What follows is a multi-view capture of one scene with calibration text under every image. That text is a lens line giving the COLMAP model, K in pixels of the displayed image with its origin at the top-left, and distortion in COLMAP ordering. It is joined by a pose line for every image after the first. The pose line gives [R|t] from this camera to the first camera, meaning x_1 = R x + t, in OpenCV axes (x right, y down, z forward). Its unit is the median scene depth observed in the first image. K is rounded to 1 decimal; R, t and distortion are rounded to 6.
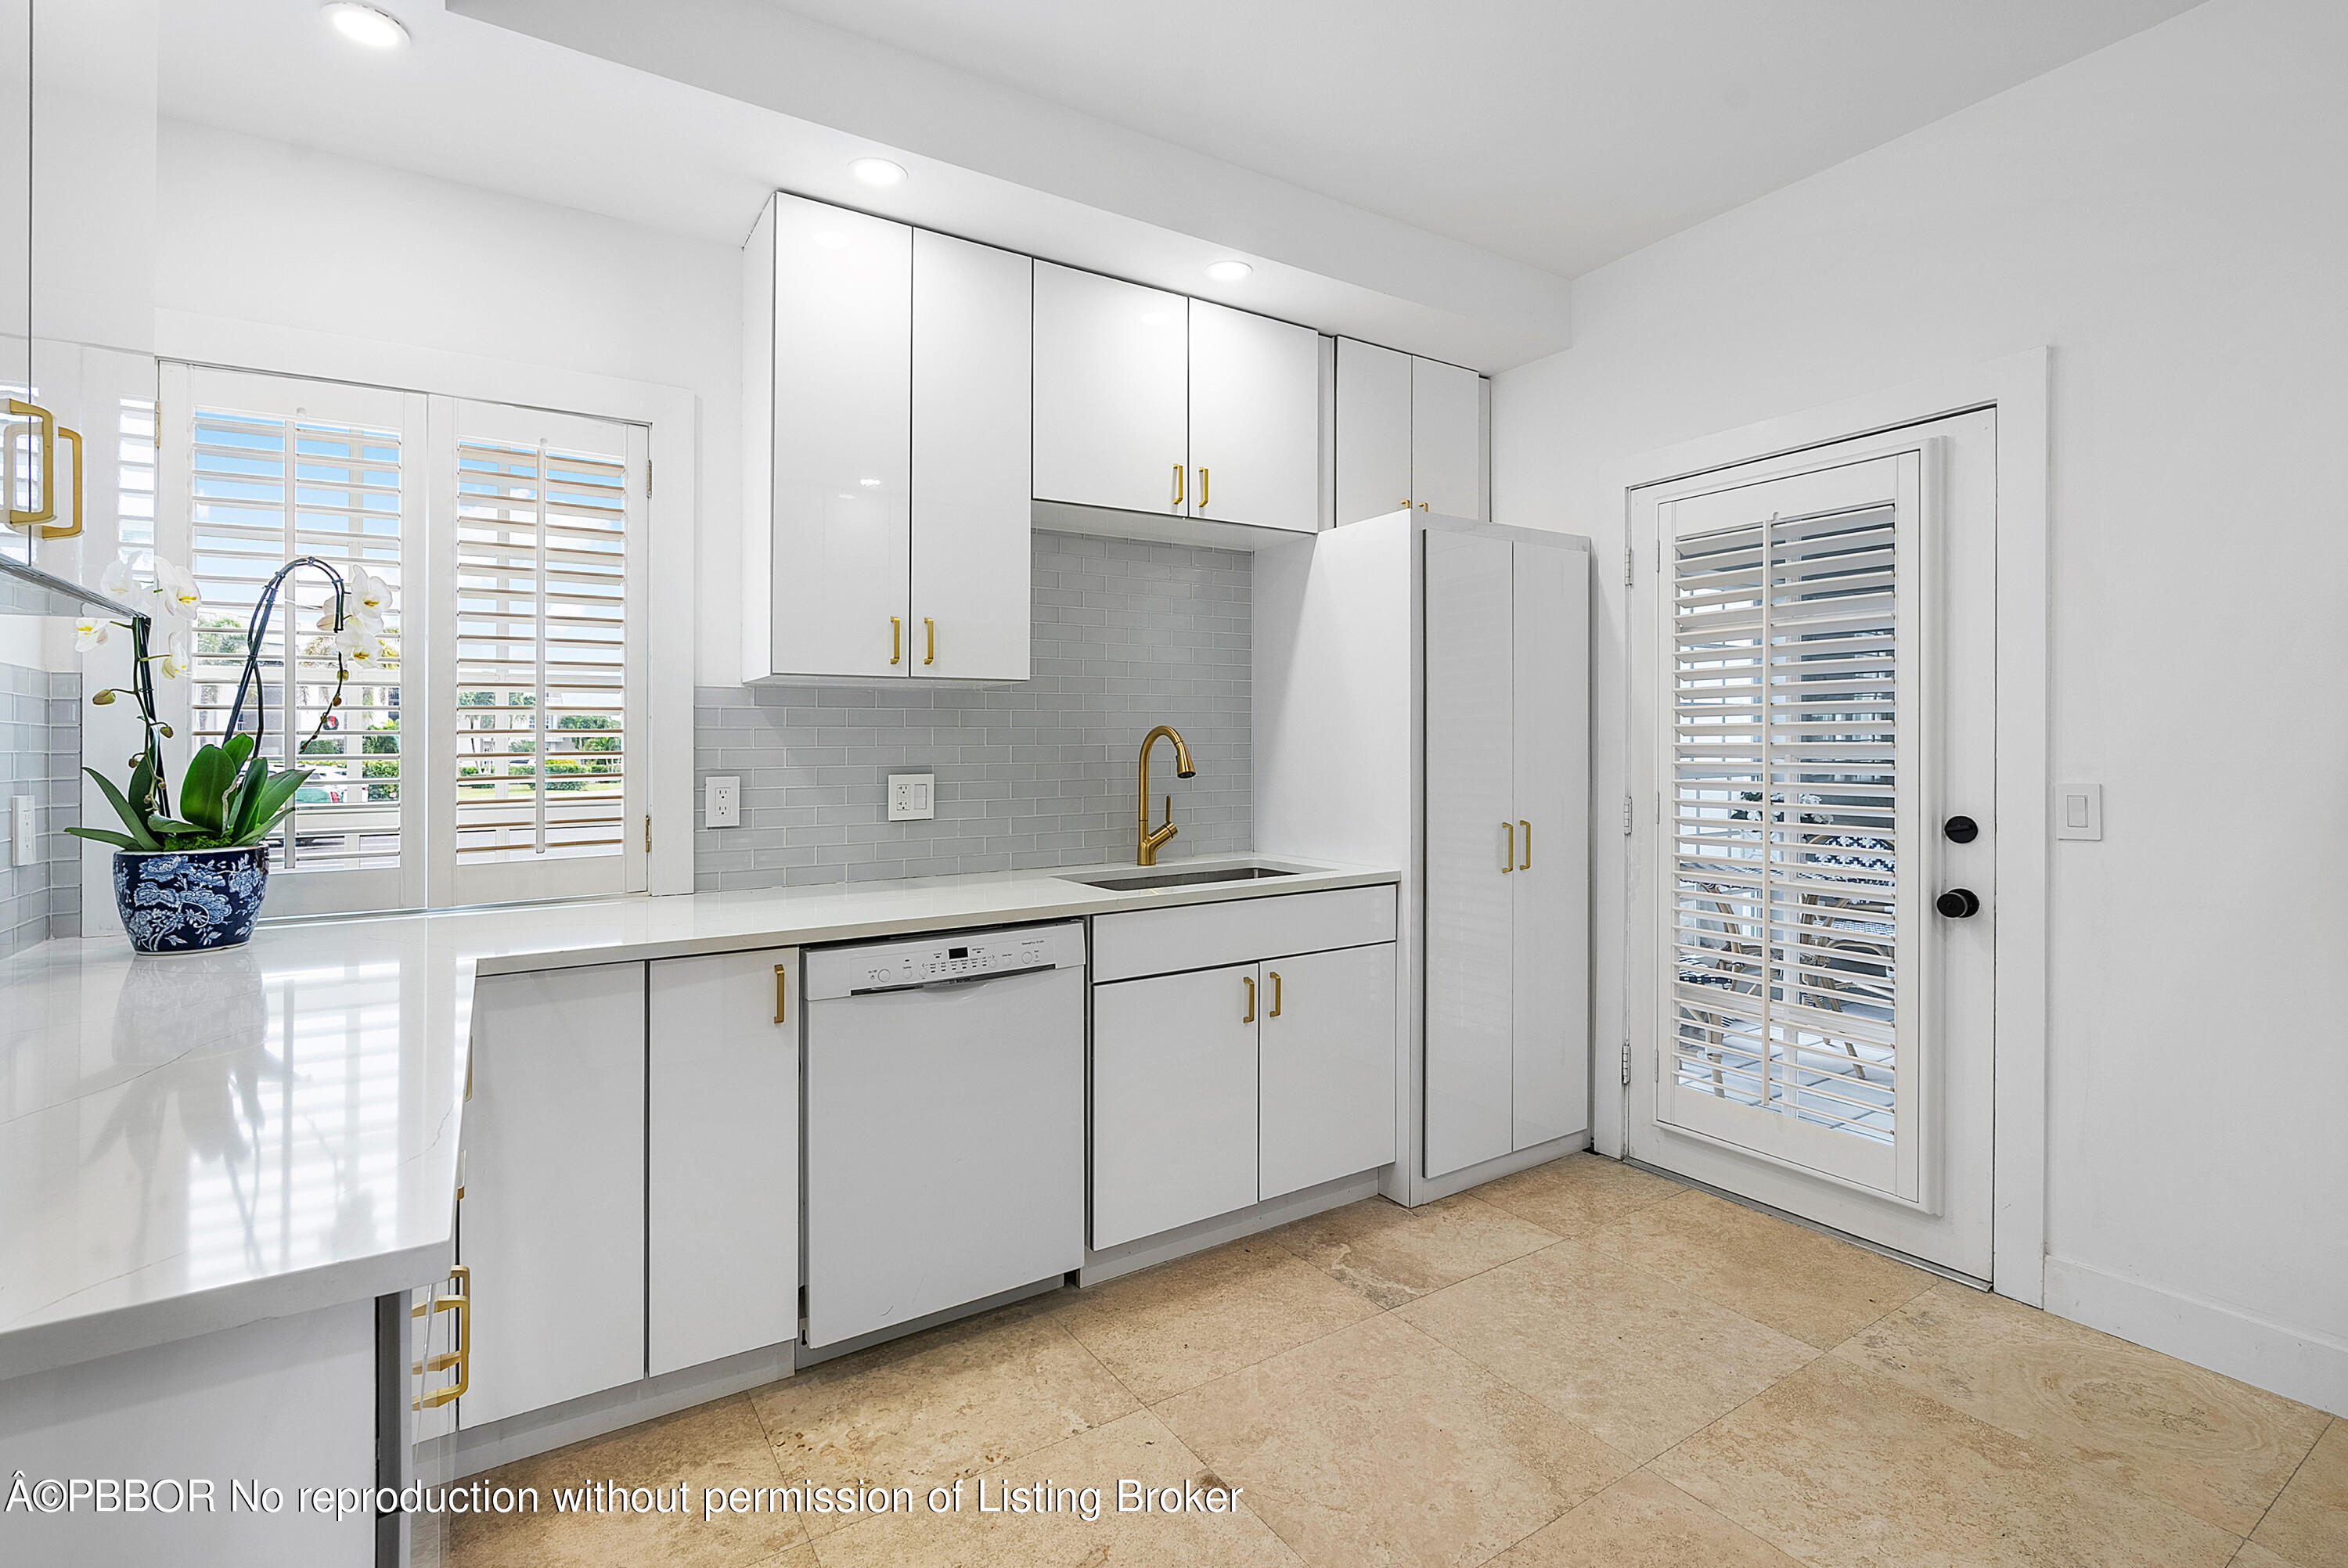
lens RADIAL K [[1082.4, 0, 1175.8], [0, 1082.4, 743.6], [0, 0, 1]] dist [0.000584, 0.000749]
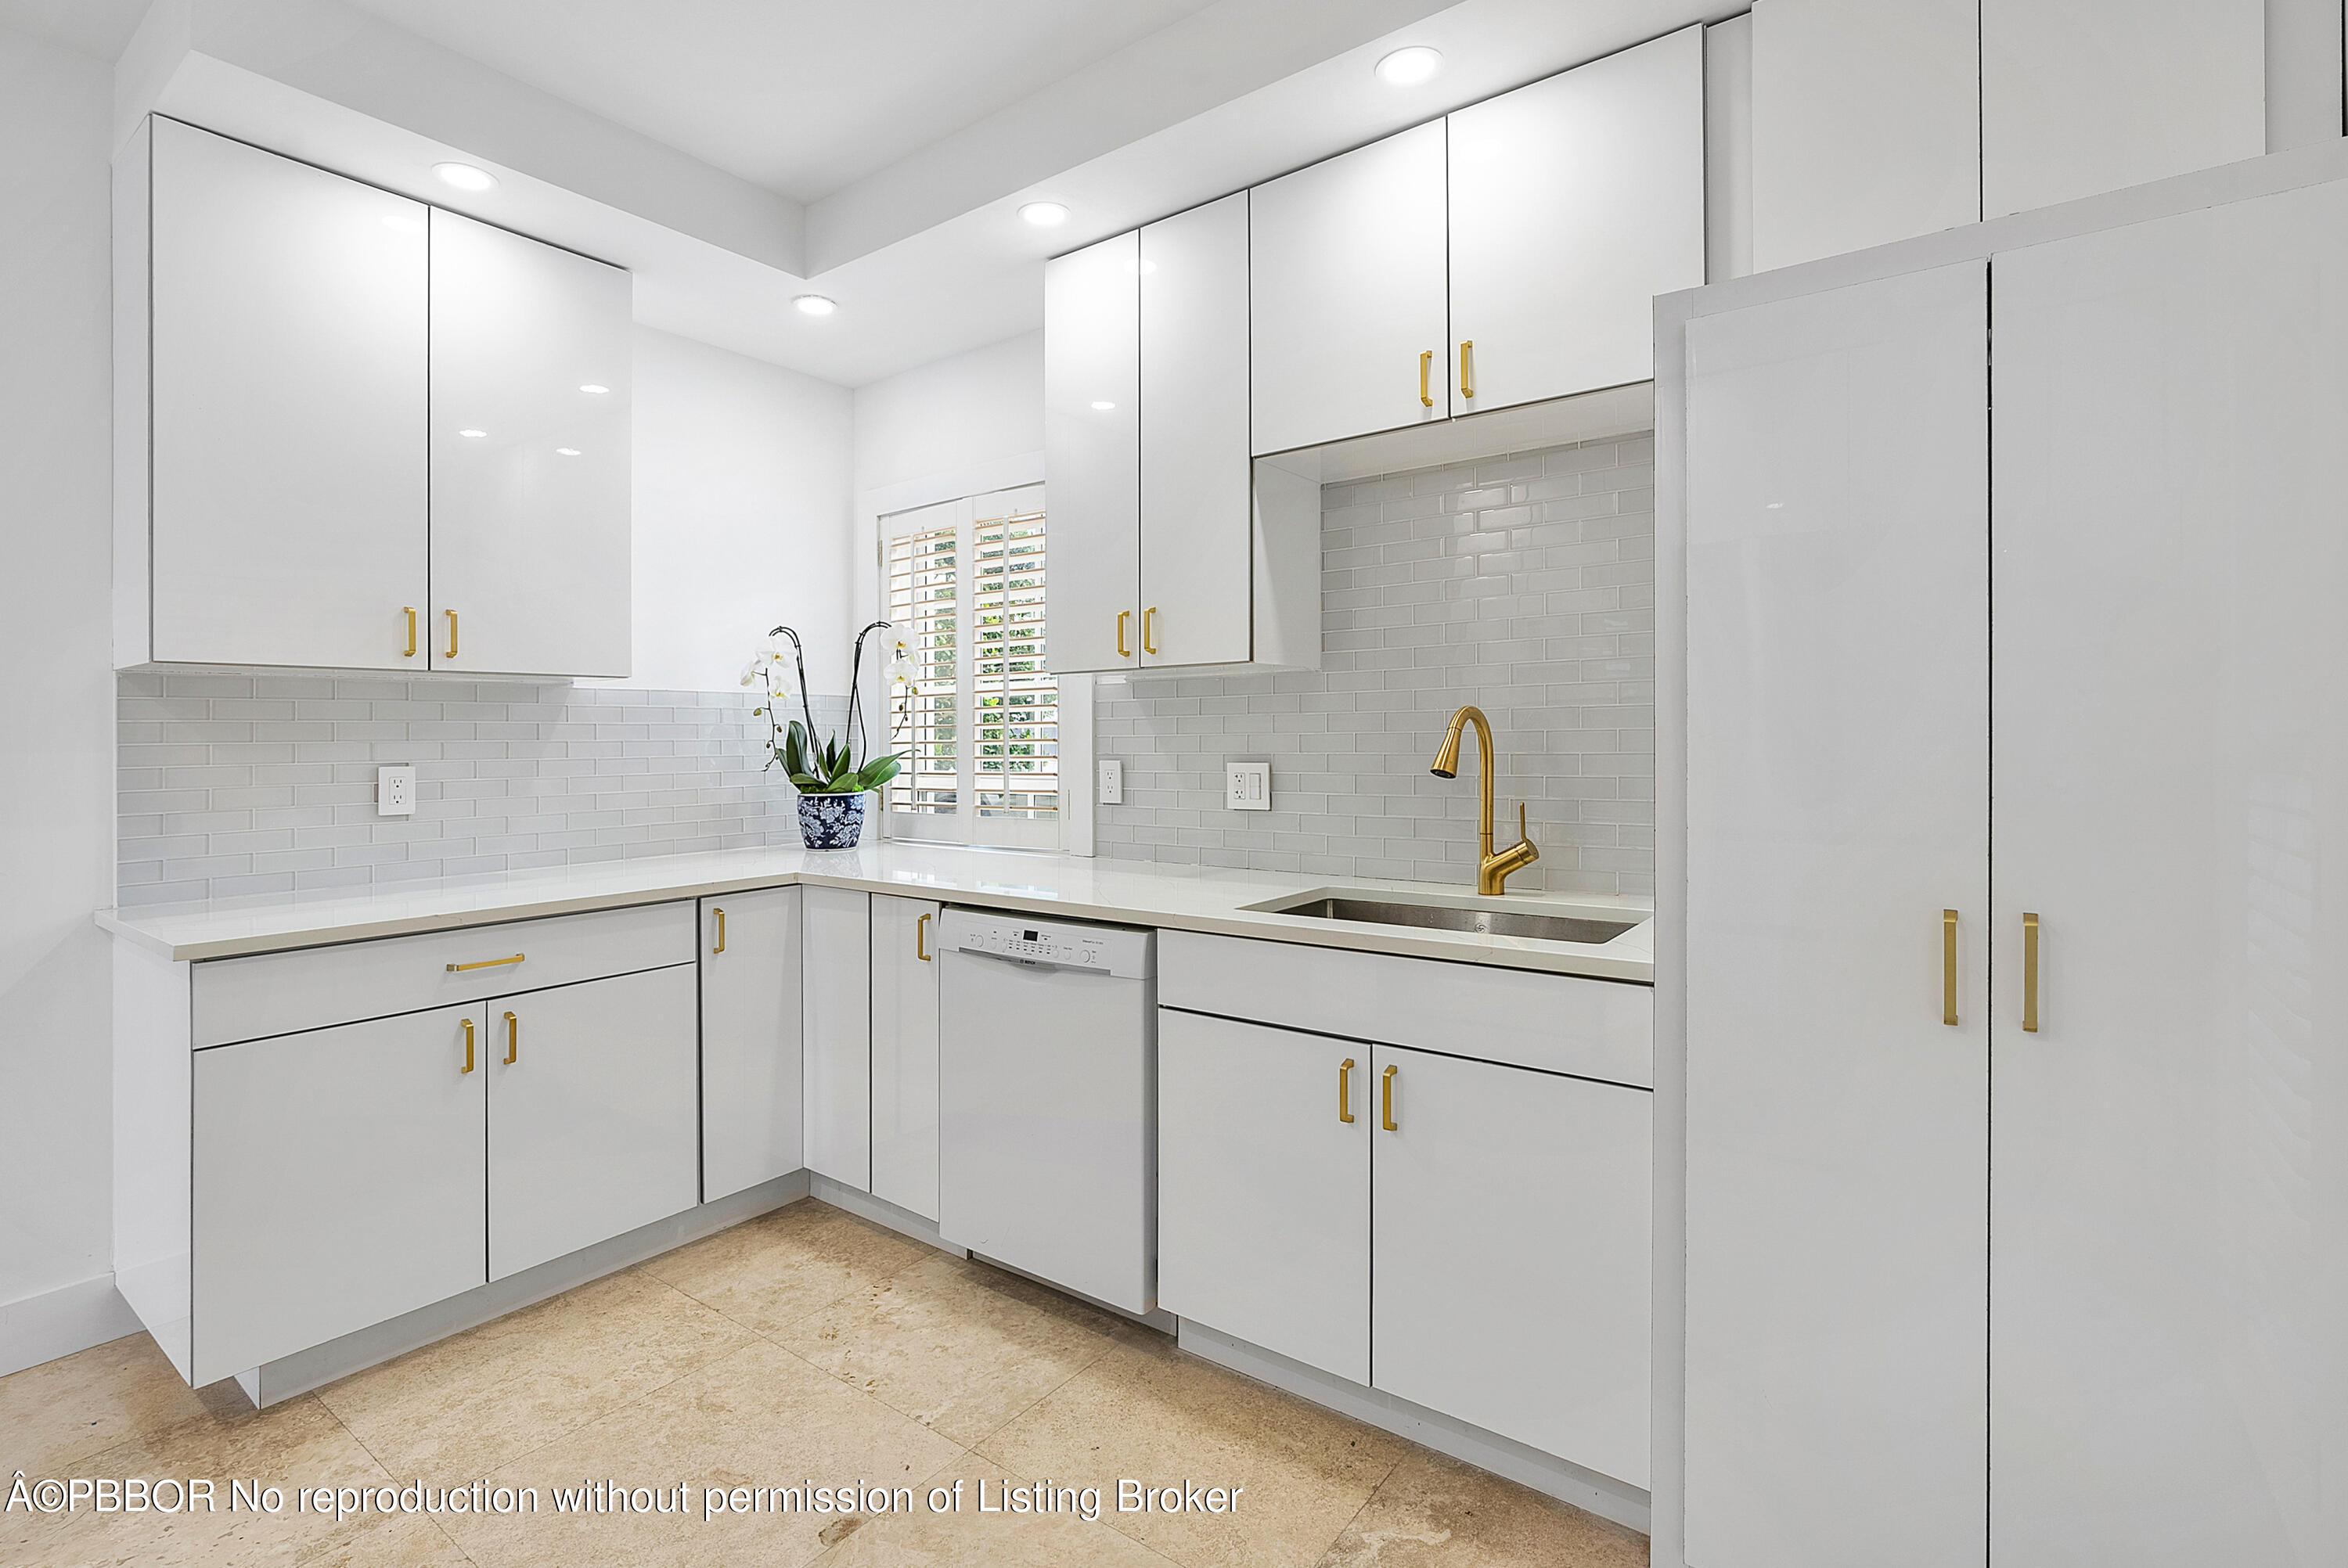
lens RADIAL K [[1082.4, 0, 1175.8], [0, 1082.4, 743.6], [0, 0, 1]] dist [0.000584, 0.000749]
pose [[0.356417, 0.008228, -0.934291, 0.763116], [0.009314, 0.999880, 0.012358, -0.001173], [0.934280, -0.013106, 0.356298, 0.717470]]
